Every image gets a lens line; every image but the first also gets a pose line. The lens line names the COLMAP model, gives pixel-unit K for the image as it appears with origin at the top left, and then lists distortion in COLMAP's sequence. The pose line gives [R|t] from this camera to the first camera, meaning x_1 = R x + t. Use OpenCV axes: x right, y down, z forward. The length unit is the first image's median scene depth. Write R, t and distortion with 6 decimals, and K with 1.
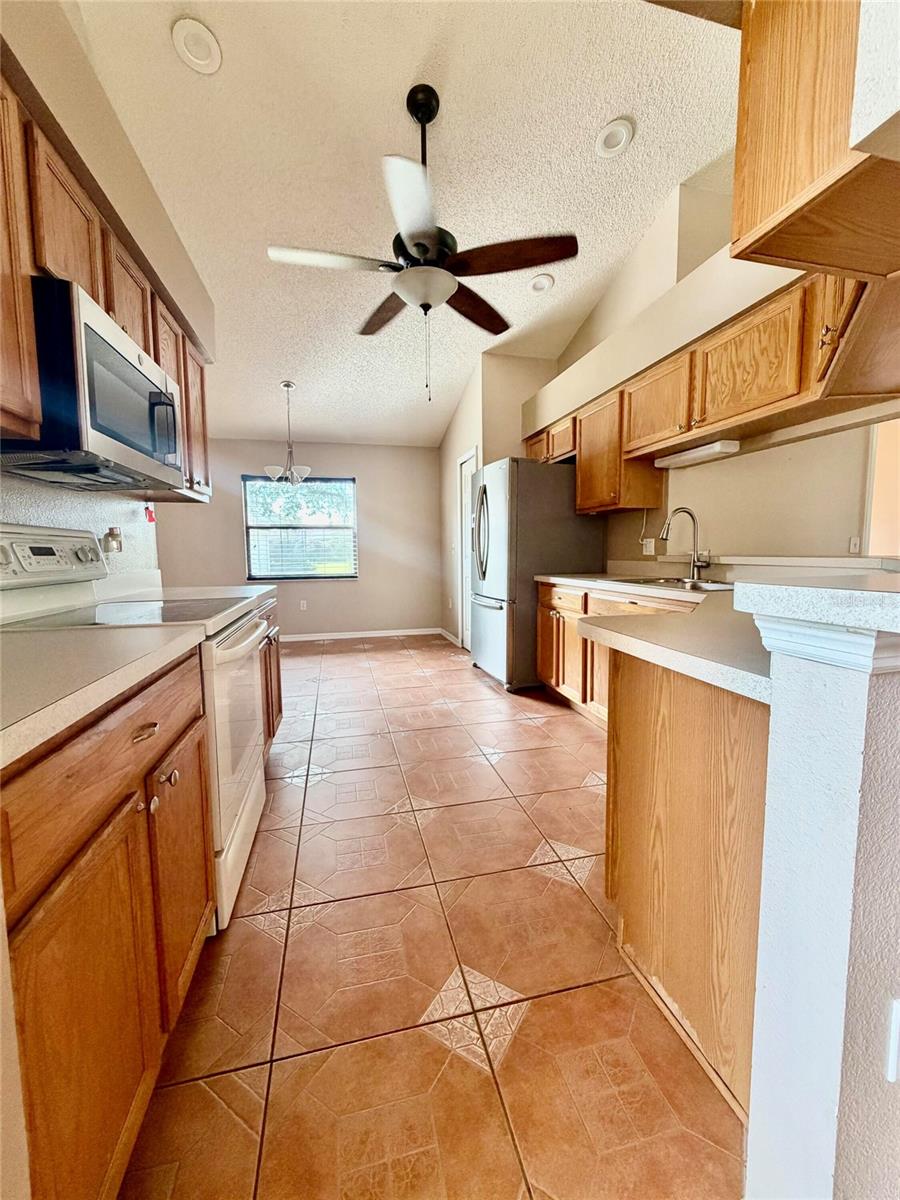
lens RADIAL K [[478.1, 0, 458.3], [0, 478.1, 599.0], [0, 0, 1]] dist [0.006619, -0.000383]
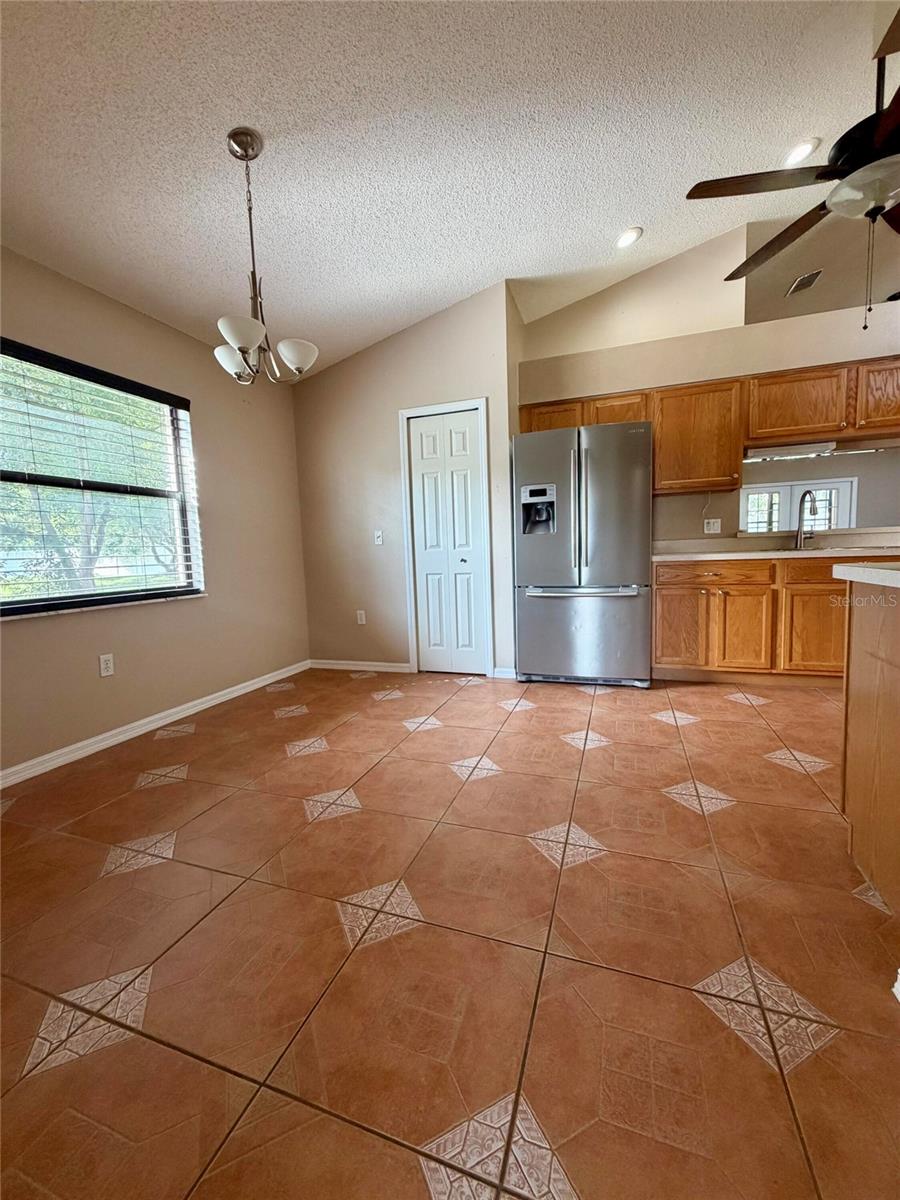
lens RADIAL K [[478.1, 0, 458.5], [0, 478.1, 593.9], [0, 0, 1]] dist [0.006619, -0.000383]
pose [[0.547508, -0.084891, 0.832483, -0.932333], [0.113238, 0.993206, 0.026806, -0.048650], [-0.829103, 0.079592, 0.553401, 0.915623]]
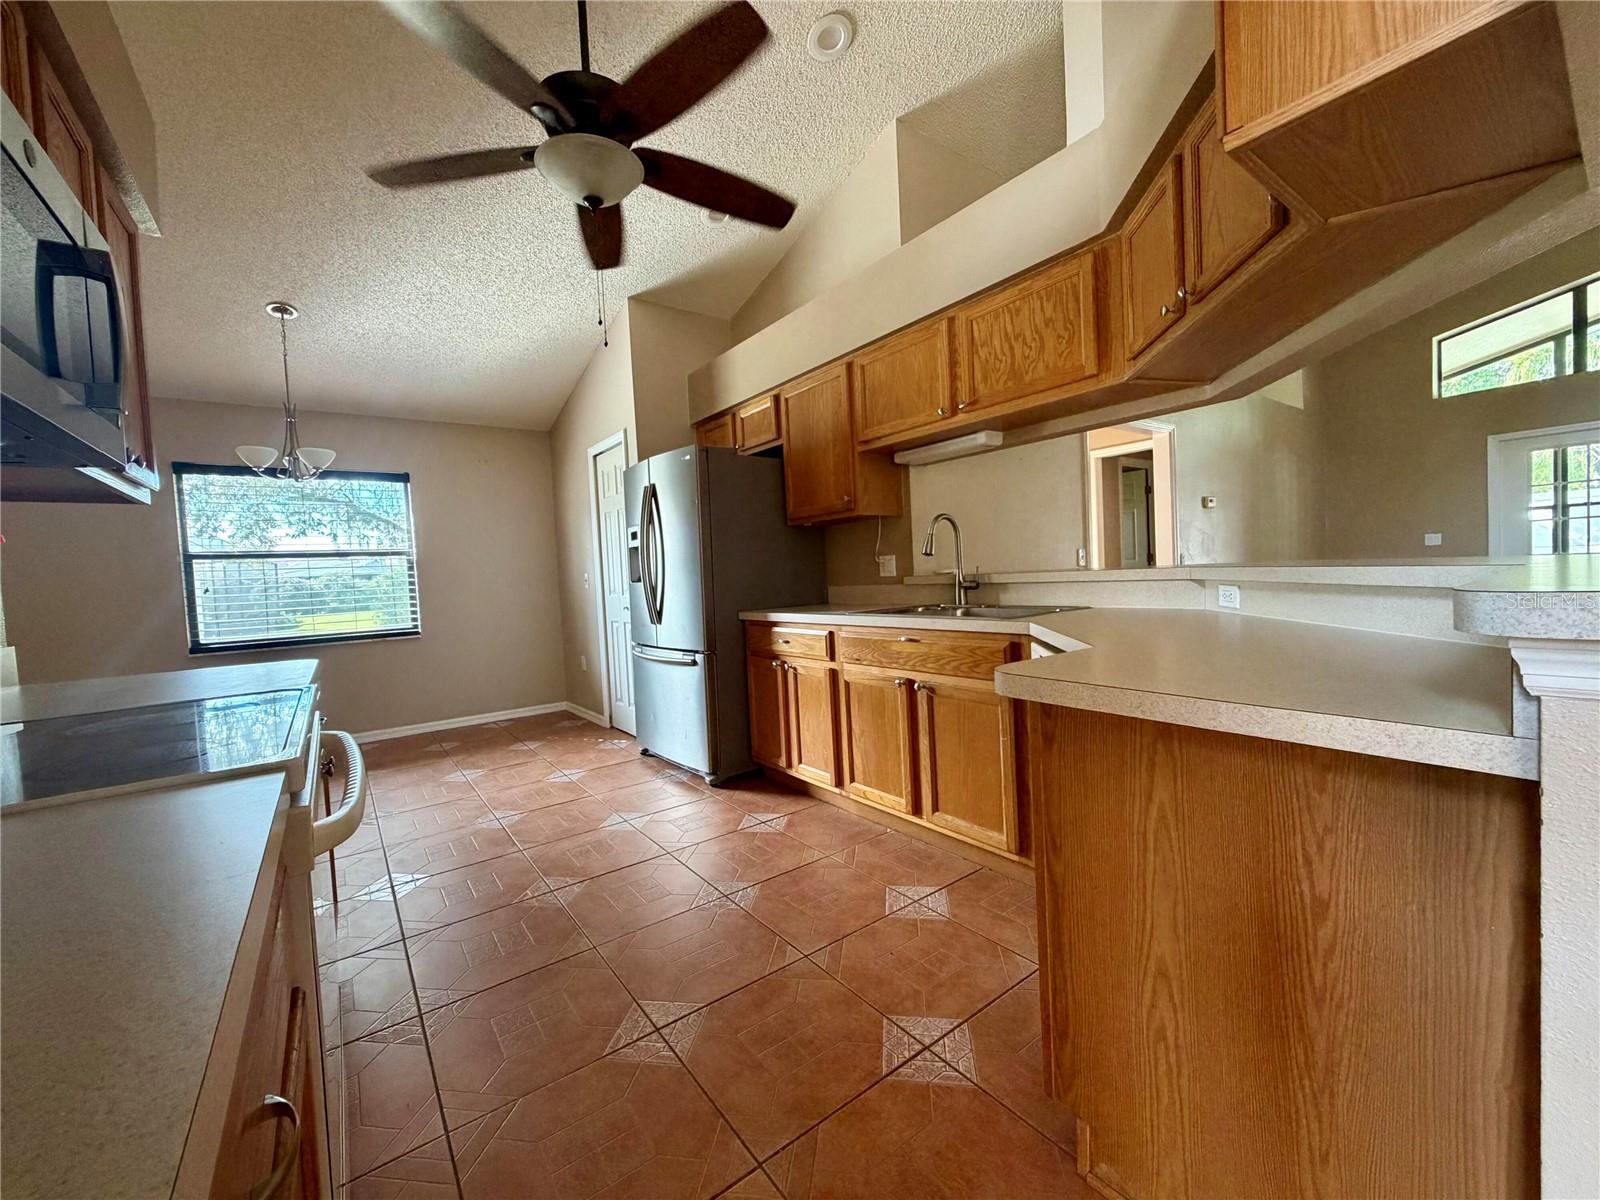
lens RADIAL K [[637.5, 0, 799.4], [0, 637.5, 602.2], [0, 0, 1]] dist [0.006619, -0.000383]
pose [[0.924873, -0.053903, 0.376438, -0.124865], [0.078733, 0.995596, -0.050880, -0.010862], [-0.372037, 0.076696, 0.925044, 0.116299]]
